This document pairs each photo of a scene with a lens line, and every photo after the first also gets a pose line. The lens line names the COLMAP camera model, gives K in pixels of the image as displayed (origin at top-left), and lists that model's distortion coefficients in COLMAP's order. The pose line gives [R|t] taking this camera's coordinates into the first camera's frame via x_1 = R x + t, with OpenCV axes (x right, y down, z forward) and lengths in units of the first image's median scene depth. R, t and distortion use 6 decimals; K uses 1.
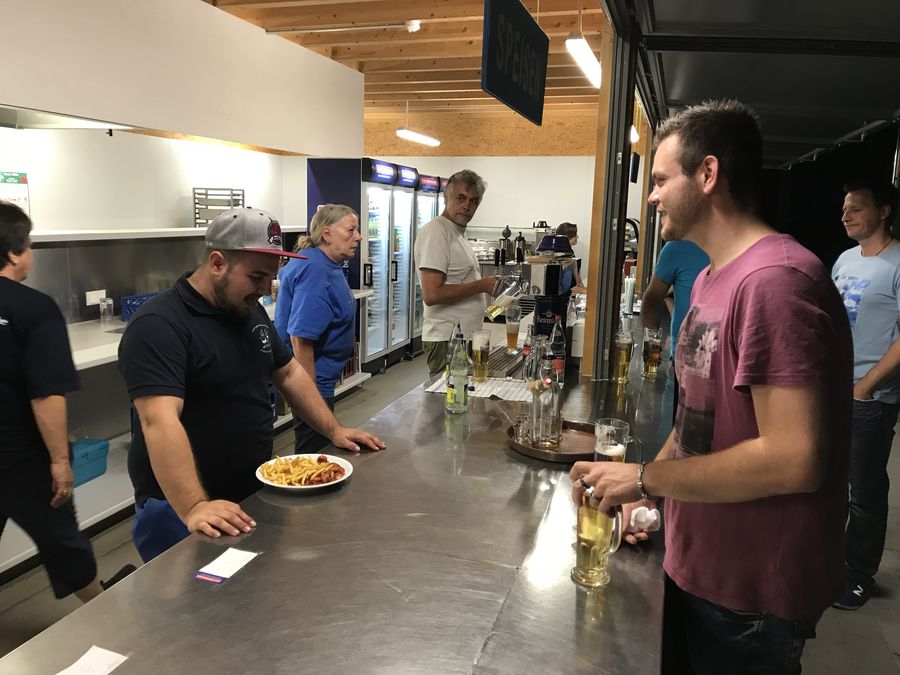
lens RADIAL K [[747.3, 0, 447.6], [0, 747.3, 338.7], [0, 0, 1]] dist [0.049325, -0.047388]
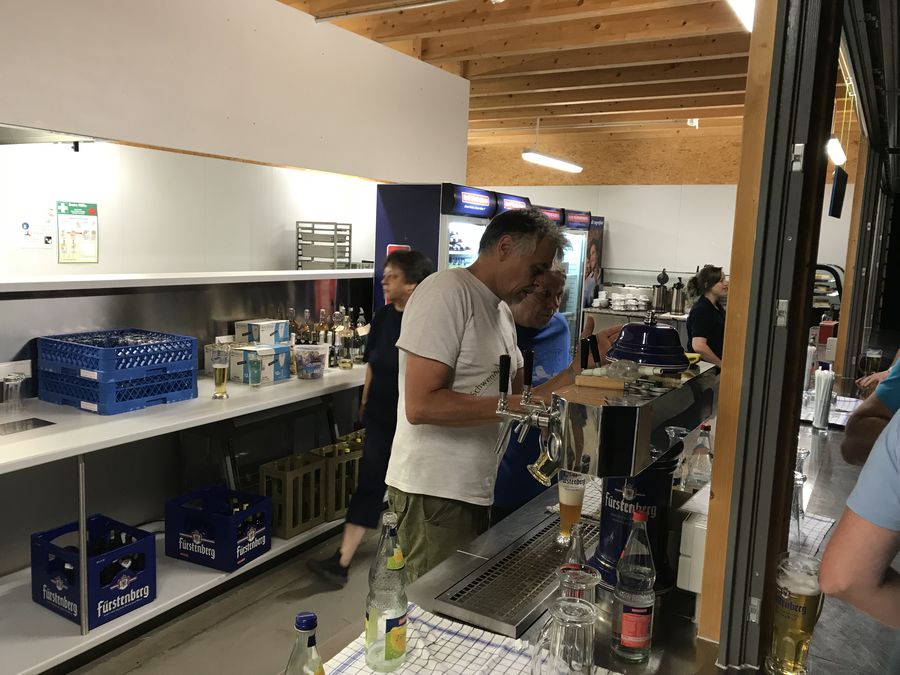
lens RADIAL K [[747.3, 0, 452.5], [0, 747.3, 335.7], [0, 0, 1]] dist [0.049325, -0.047388]
pose [[0.974087, 0.040620, -0.222498, 0.045979], [-0.051311, 0.997779, -0.042477, -0.037411], [0.220279, 0.052793, 0.974007, 0.183179]]
